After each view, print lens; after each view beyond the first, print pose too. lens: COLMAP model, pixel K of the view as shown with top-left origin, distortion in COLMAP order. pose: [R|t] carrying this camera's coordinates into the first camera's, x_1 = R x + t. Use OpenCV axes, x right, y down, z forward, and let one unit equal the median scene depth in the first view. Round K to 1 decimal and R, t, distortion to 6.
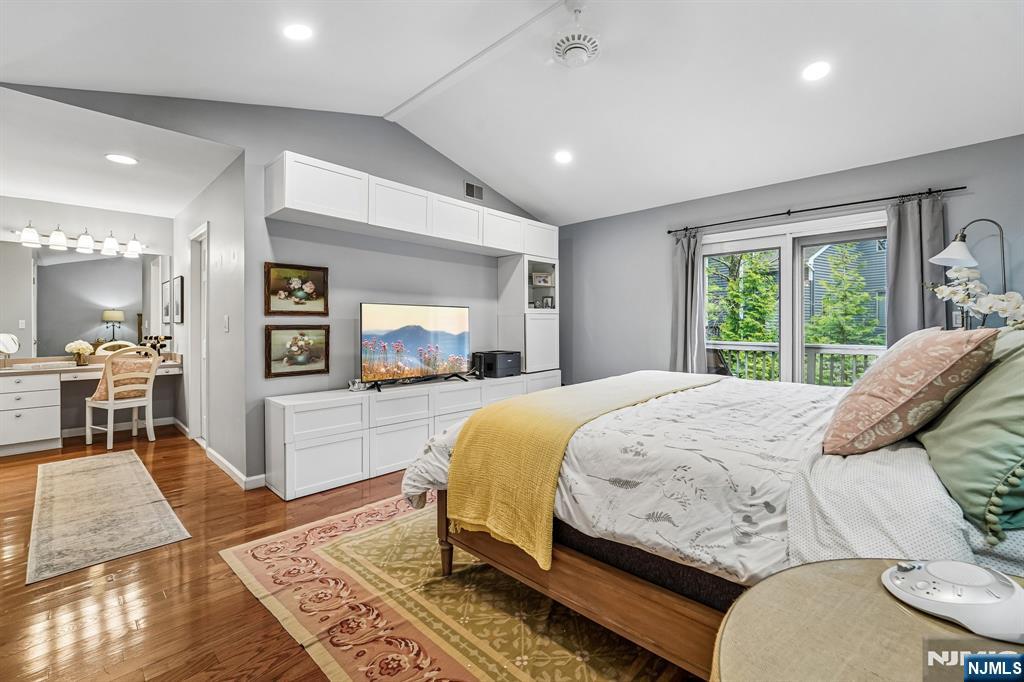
lens RADIAL K [[431.4, 0, 509.3], [0, 431.4, 321.7], [0, 0, 1]] dist [-0.001167, -0.000127]
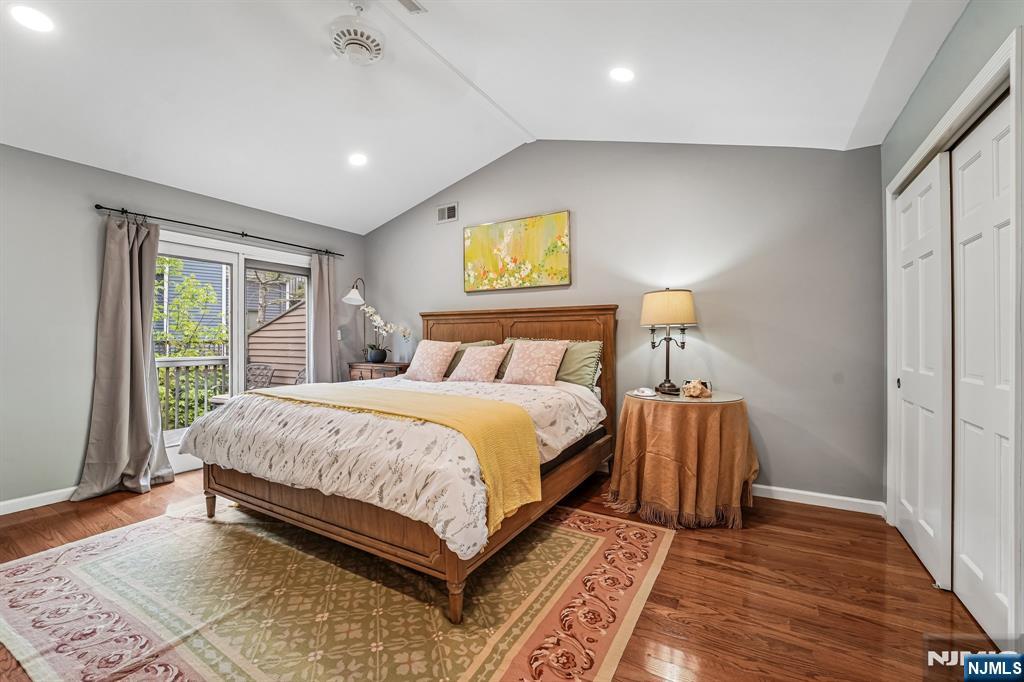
lens RADIAL K [[424.8, 0, 513.1], [0, 424.8, 335.0], [0, 0, 1]] dist [0.000293, 0.000150]
pose [[-0.224313, 0.007708, 0.974487, -1.636212], [-0.007804, 0.999922, -0.009705, 0.014112], [-0.974486, -0.009782, -0.224236, 1.740643]]
